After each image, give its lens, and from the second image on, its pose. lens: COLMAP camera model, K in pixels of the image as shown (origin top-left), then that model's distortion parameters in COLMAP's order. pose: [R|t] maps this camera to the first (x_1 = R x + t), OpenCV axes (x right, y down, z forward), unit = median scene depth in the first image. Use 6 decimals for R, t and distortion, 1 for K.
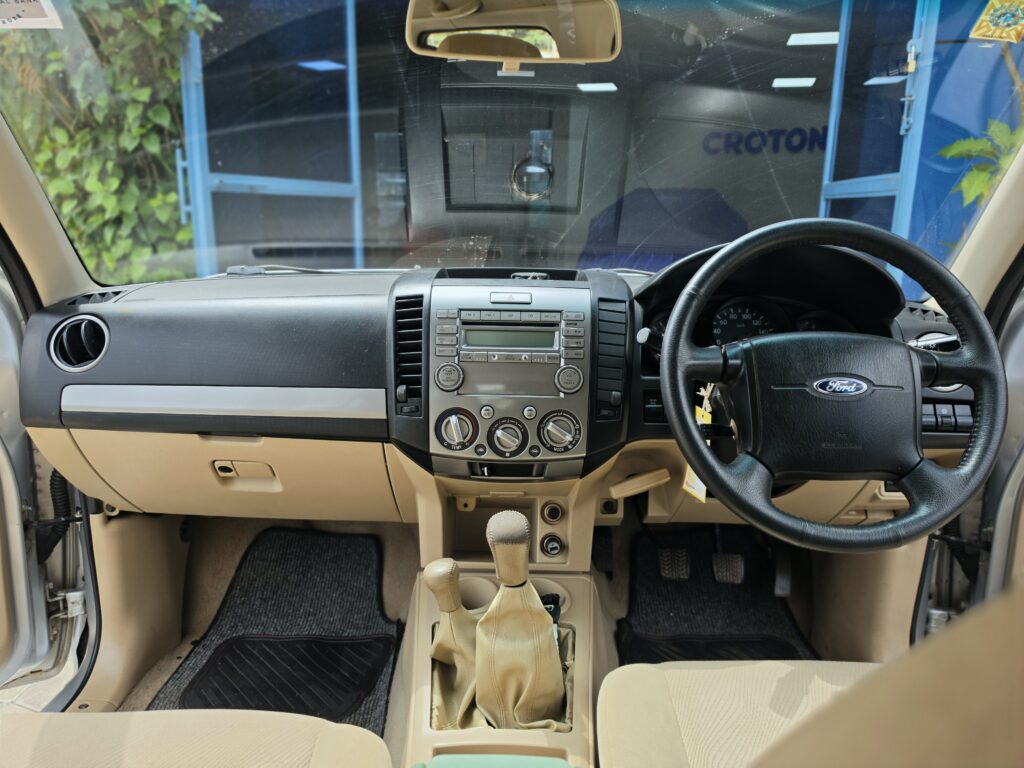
lens RADIAL K [[692.4, 0, 512.0], [0, 692.4, 384.0], [0, 0, 1]] dist [0.082292, -0.133033]
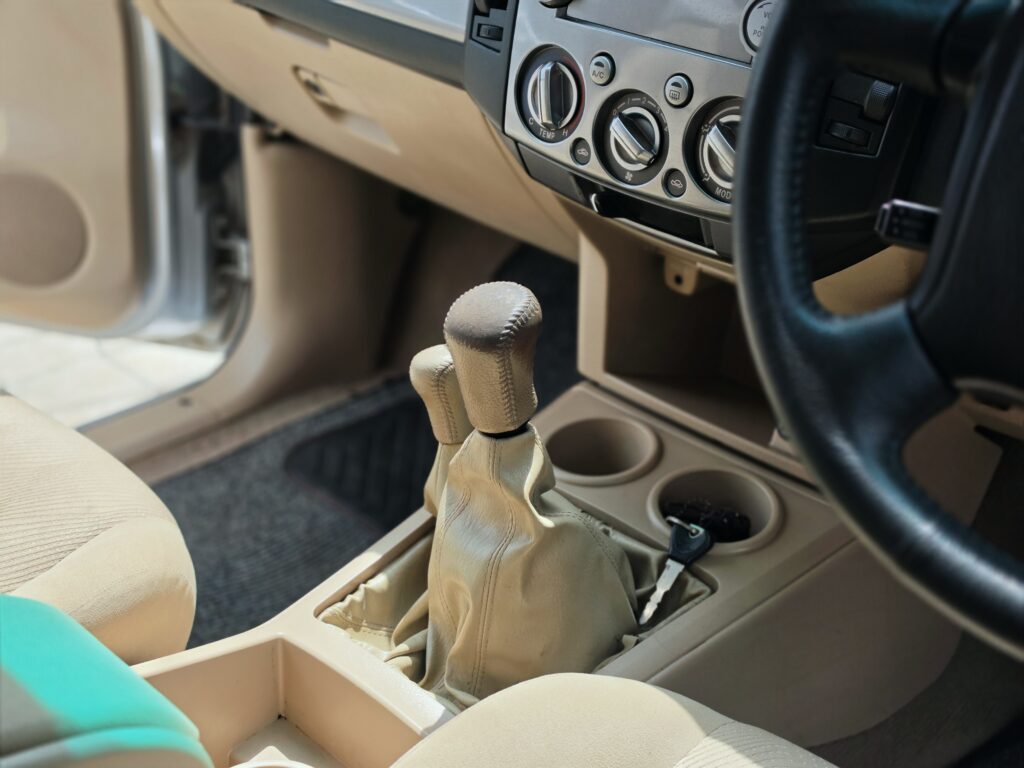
lens RADIAL K [[1388.0, 0, 512.0], [0, 1388.0, 384.0], [0, 0, 1]] dist [0.215326, -0.702535]
pose [[0.716987, 0.335797, -0.610876, 0.532306], [-0.165514, 0.933274, 0.318754, -0.047733], [0.677152, -0.127434, 0.724725, 0.277787]]
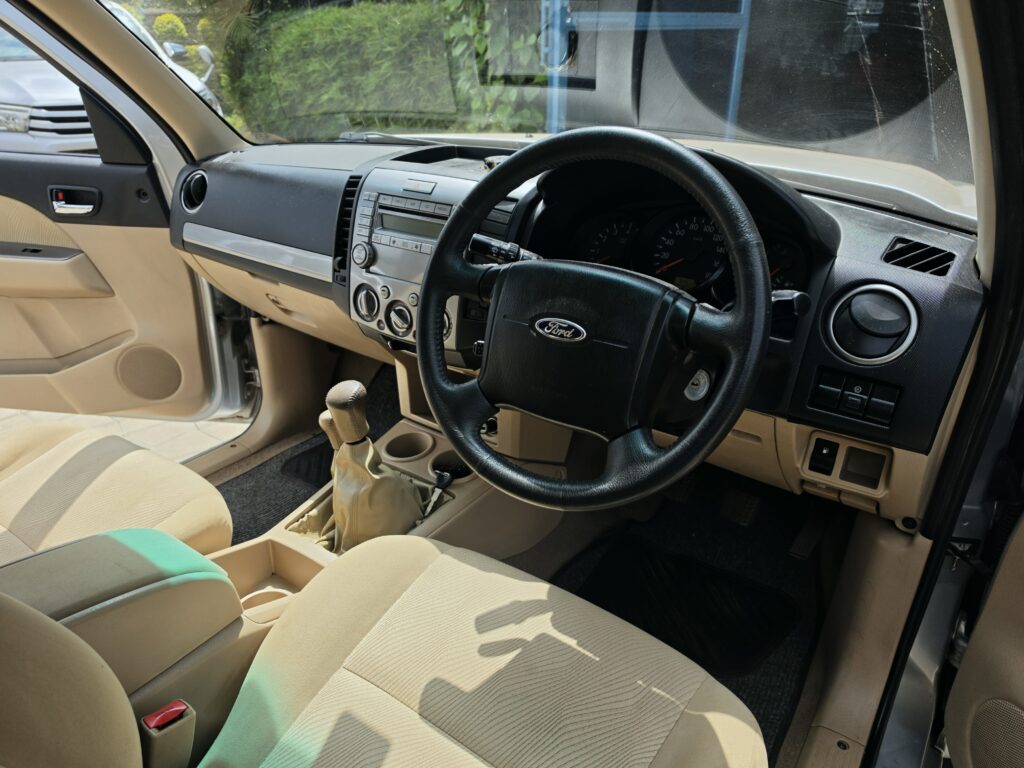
lens RADIAL K [[692.4, 0, 512.0], [0, 692.4, 384.0], [0, 0, 1]] dist [0.082292, -0.133033]
pose [[0.817079, 0.234210, -0.526809, 0.737627], [-0.113289, 0.961175, 0.251611, -0.119397], [0.565285, -0.145905, 0.811889, 0.188737]]
